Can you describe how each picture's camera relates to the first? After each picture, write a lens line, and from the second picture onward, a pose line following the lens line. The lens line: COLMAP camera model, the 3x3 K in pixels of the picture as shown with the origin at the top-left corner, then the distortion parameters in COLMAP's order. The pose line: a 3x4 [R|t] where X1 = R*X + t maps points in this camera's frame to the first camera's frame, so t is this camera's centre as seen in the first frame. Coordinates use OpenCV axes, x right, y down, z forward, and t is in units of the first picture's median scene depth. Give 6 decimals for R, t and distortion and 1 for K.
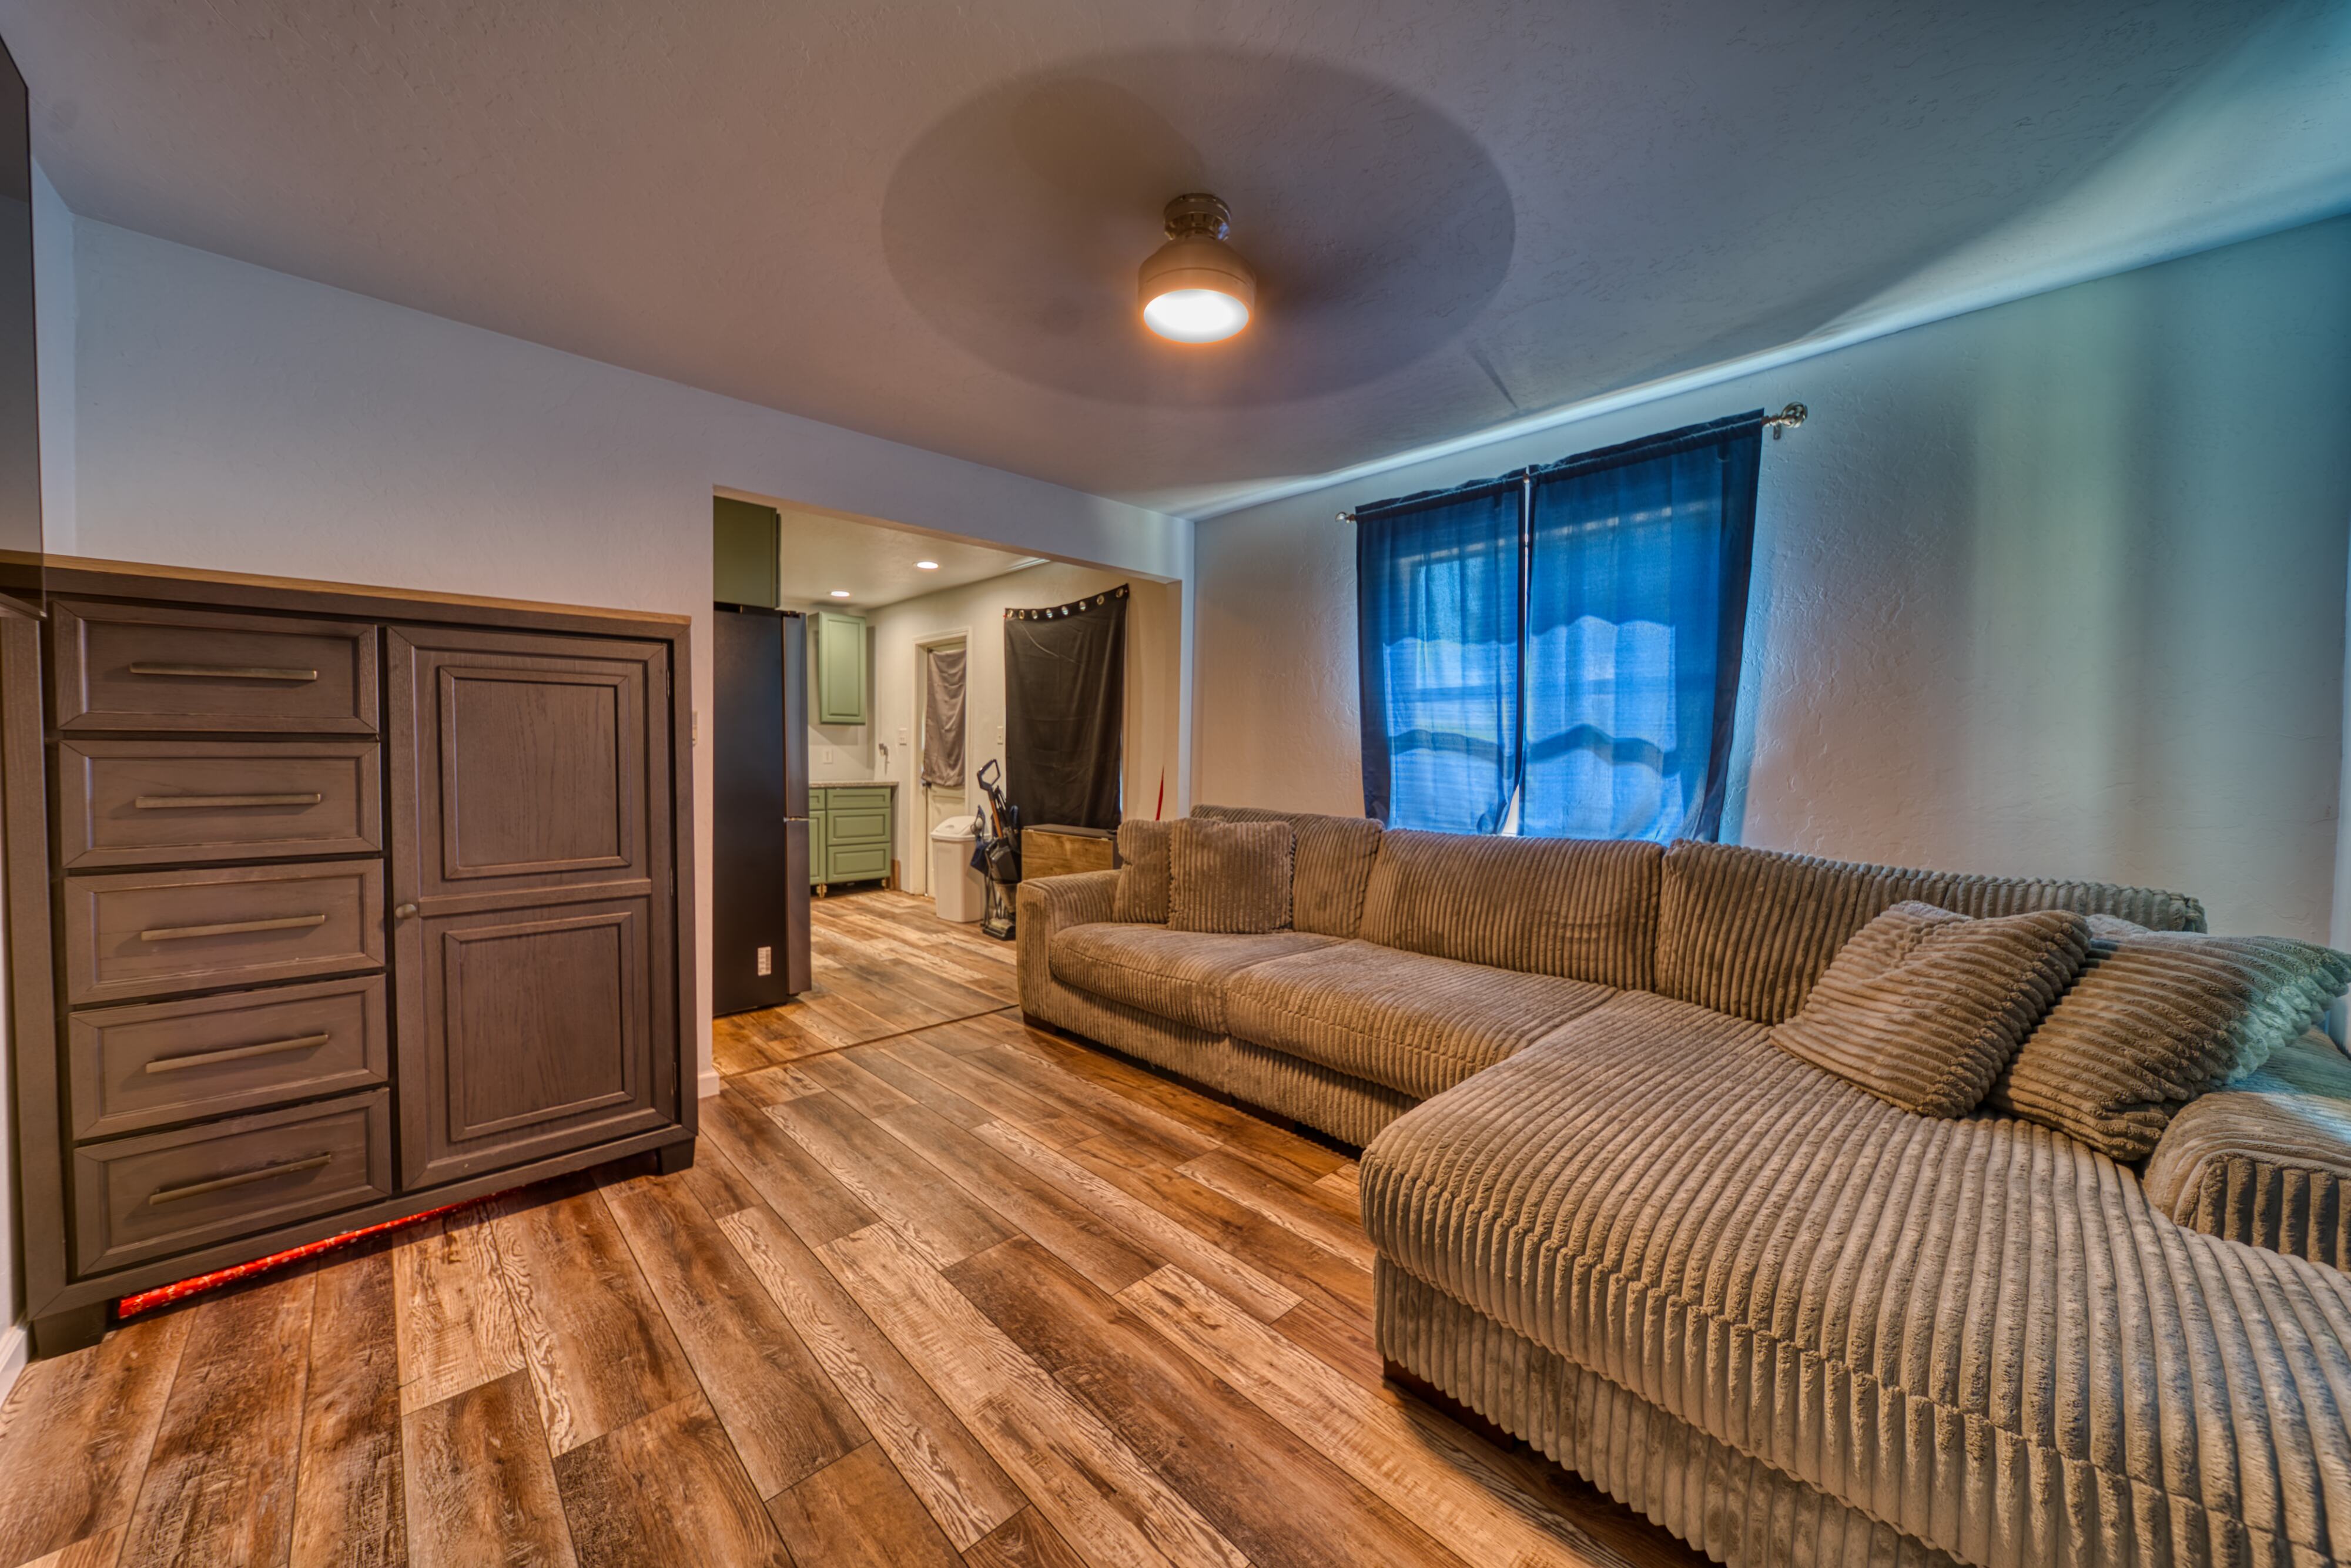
lens RADIAL K [[830.9, 0, 1182.0], [0, 830.9, 773.6], [0, 0, 1]] dist [0.005811, -0.000077]
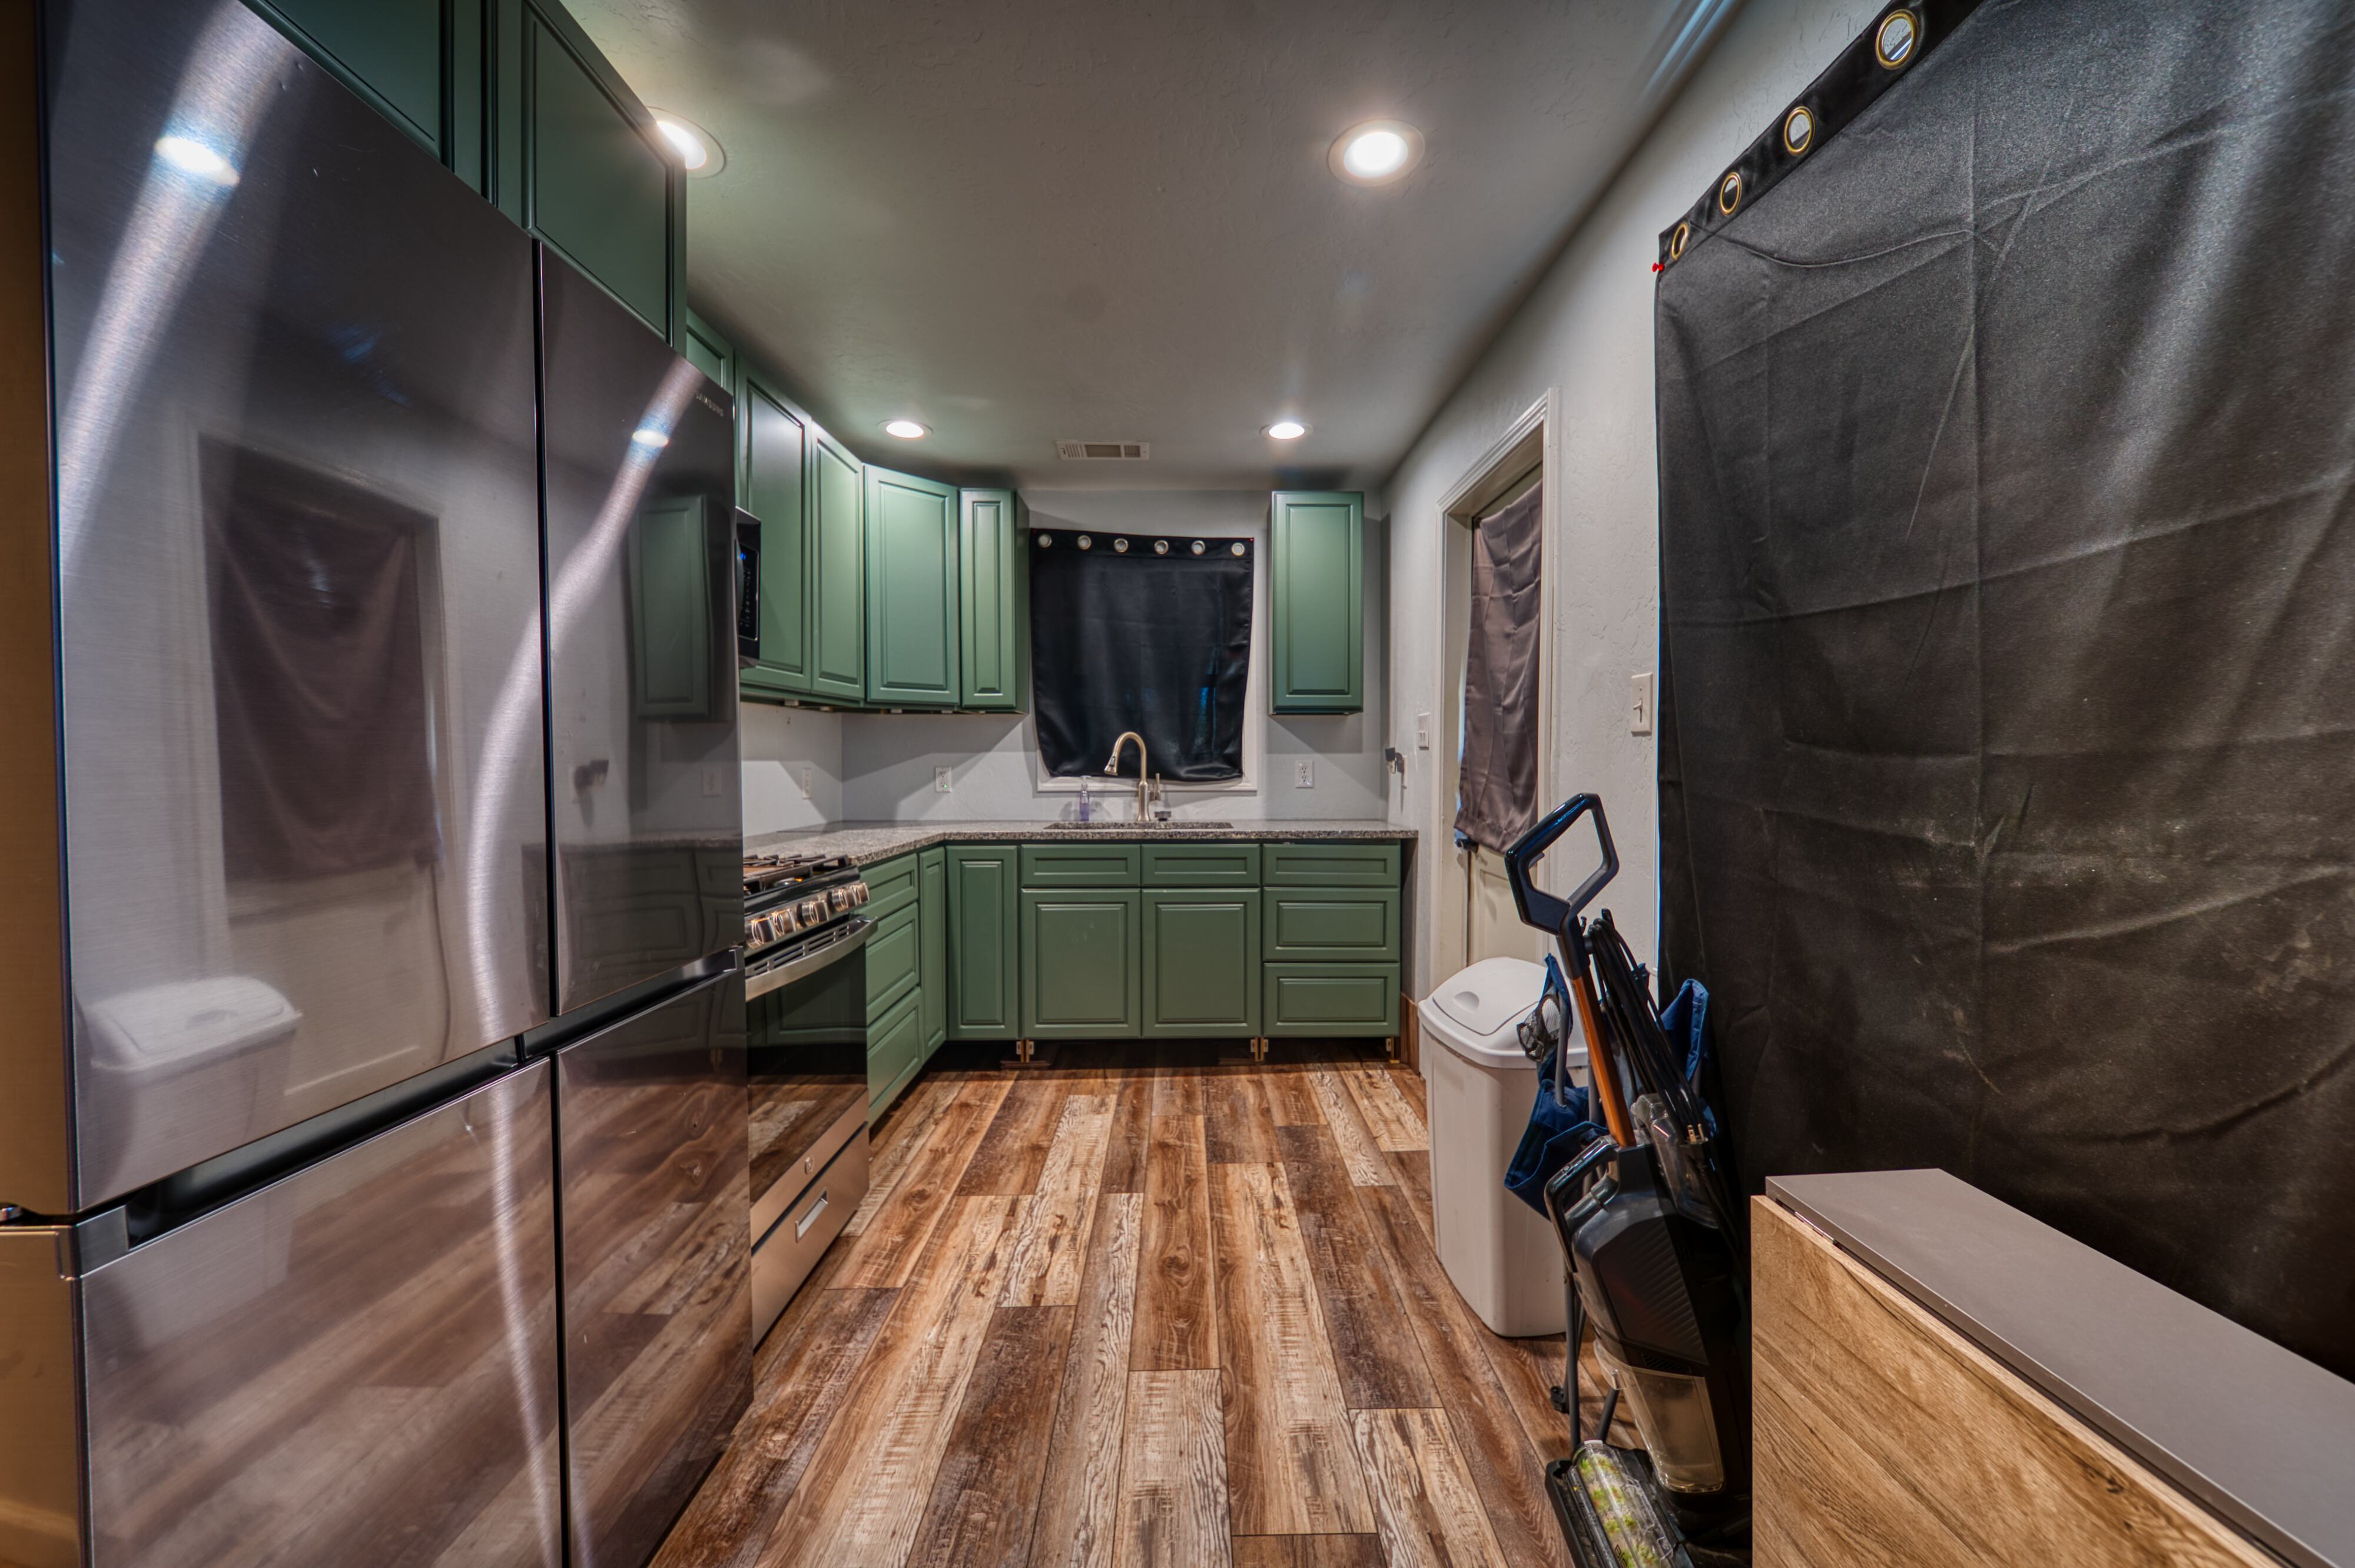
lens RADIAL K [[853.0, 0, 1197.0], [0, 853.0, 772.9], [0, 0, 1]] dist [0.000017, -0.000223]
pose [[0.730731, -0.000624, -0.682665, -0.217379], [-0.011044, 0.999858, -0.012735, -0.028954], [0.682576, 0.016845, 0.730620, 1.132755]]
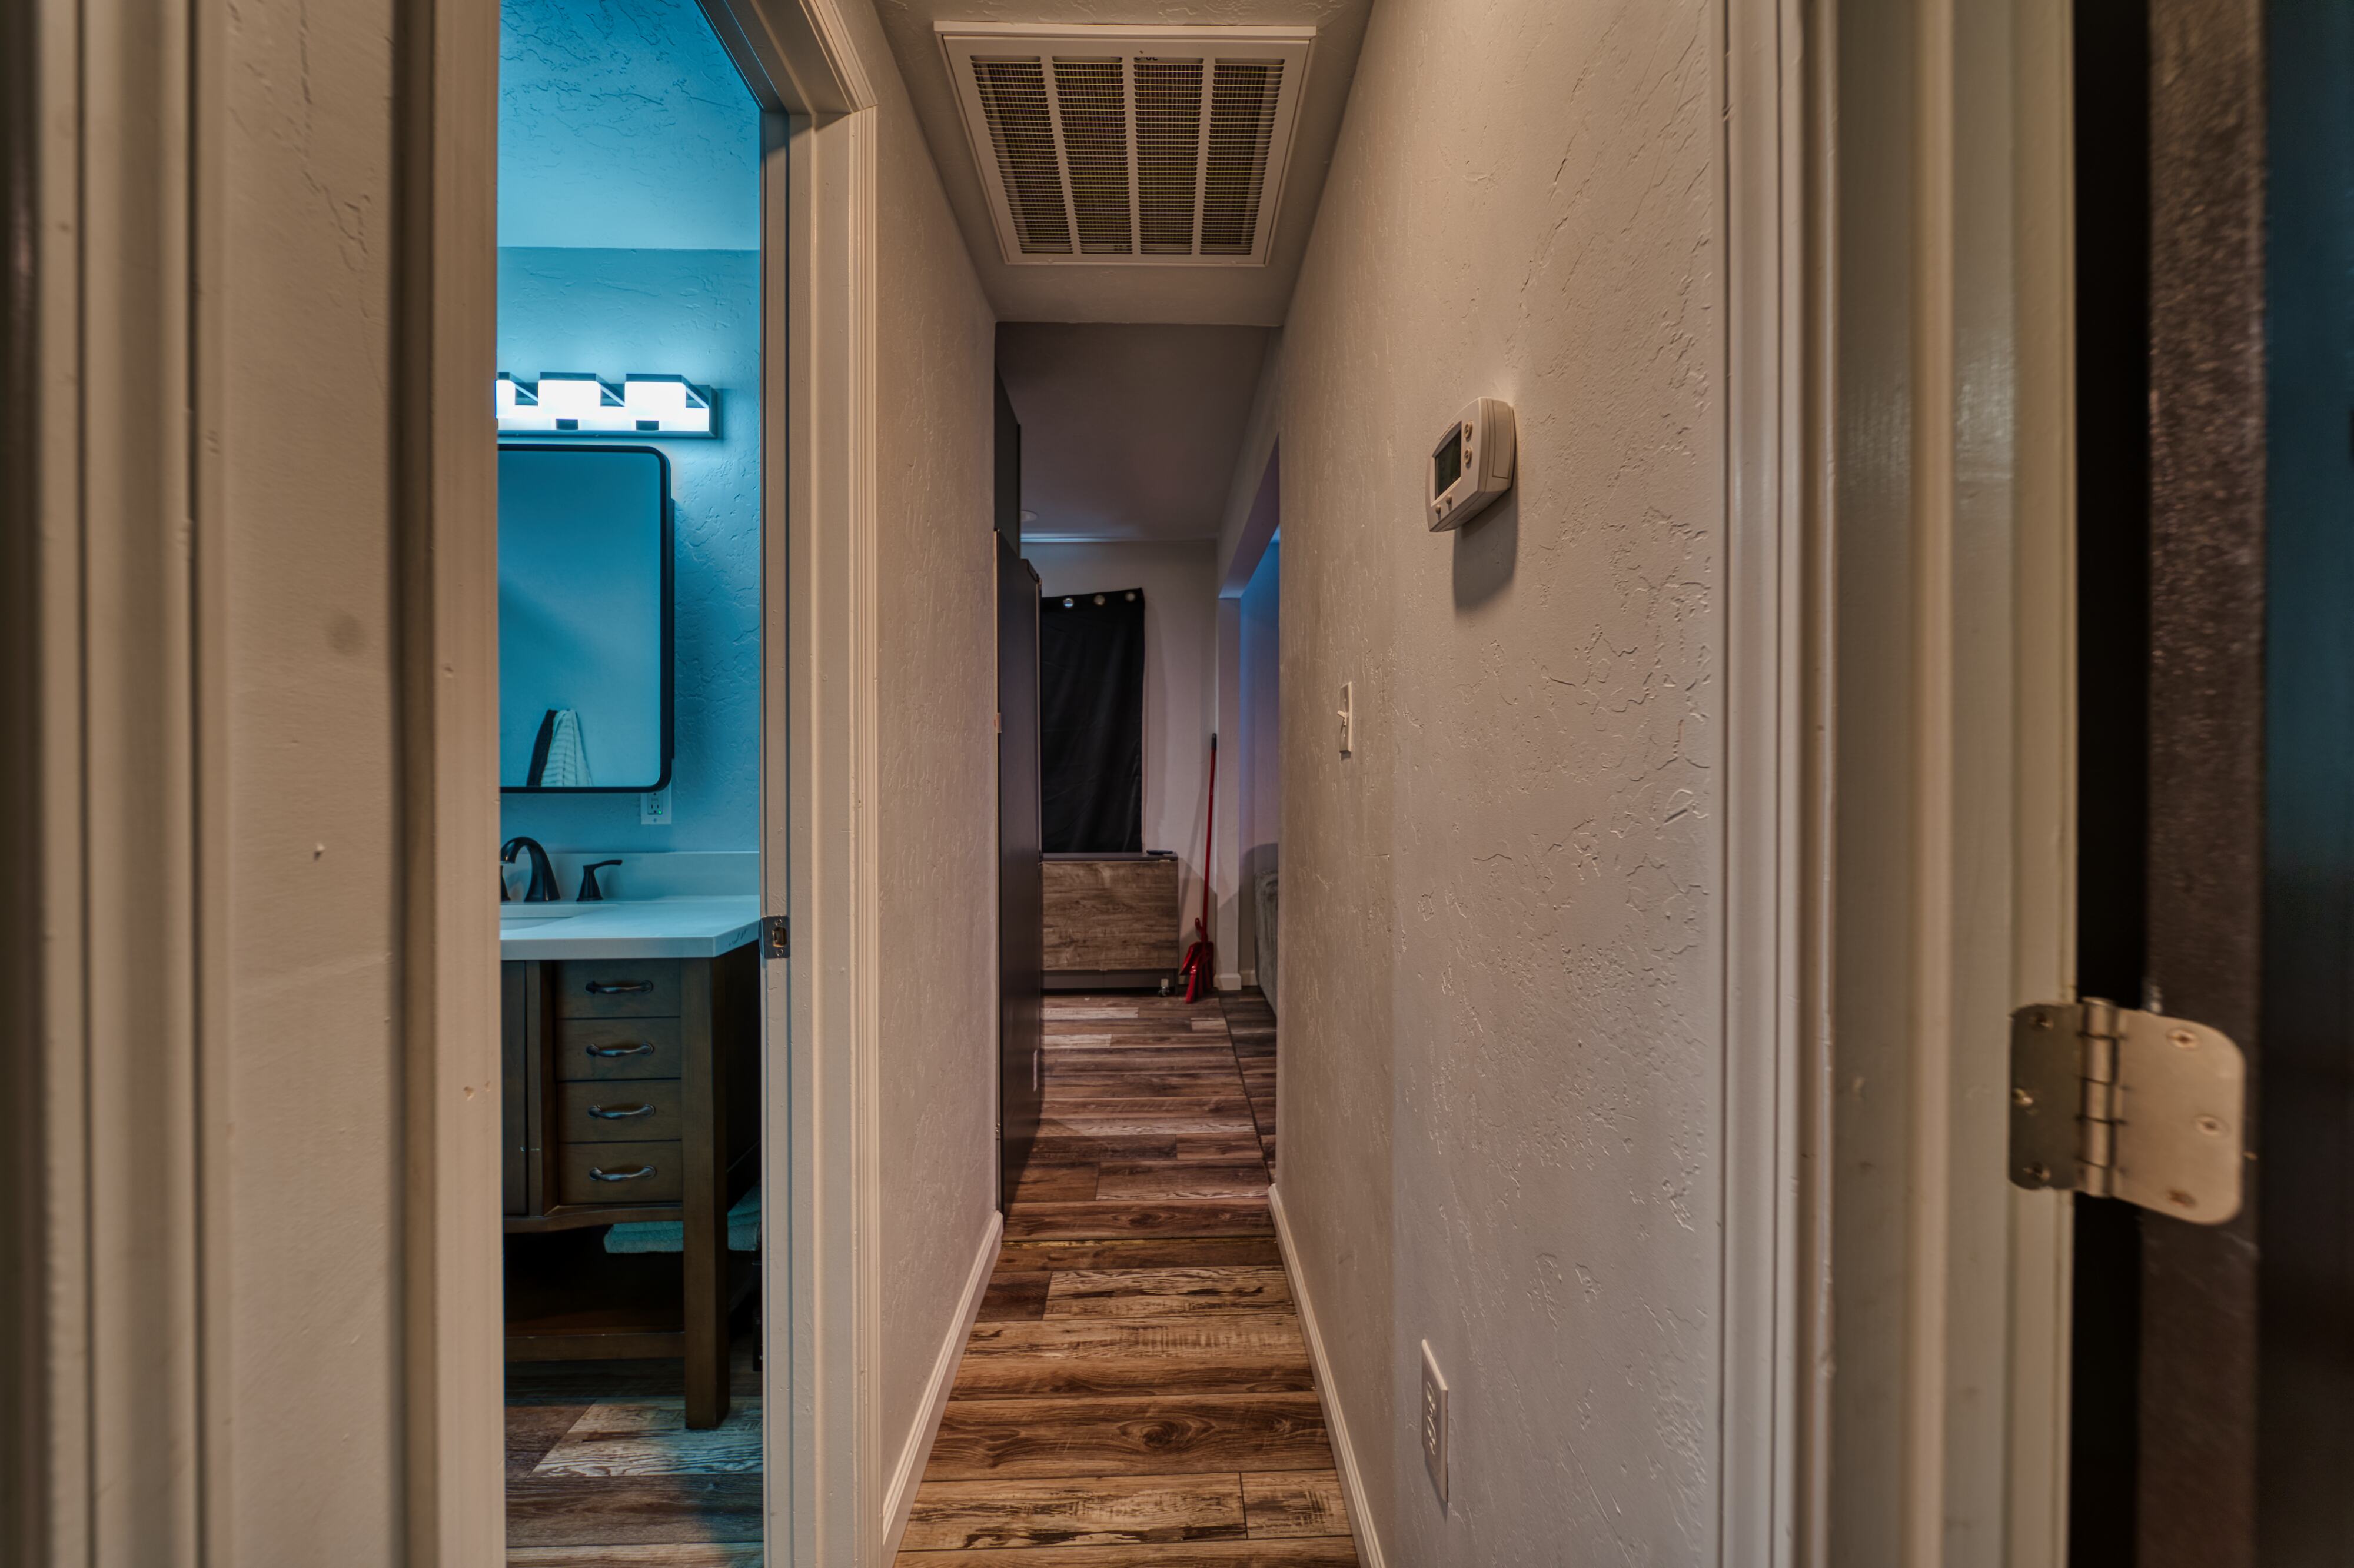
lens RADIAL K [[817.2, 0, 1184.8], [0, 817.2, 772.3], [0, 0, 1]] dist [0.000390, -0.000069]
pose [[0.672288, -0.012630, 0.740182, -0.985678], [0.026601, 0.999621, -0.007104, -0.016985], [-0.739811, 0.024465, 0.672369, 0.472739]]
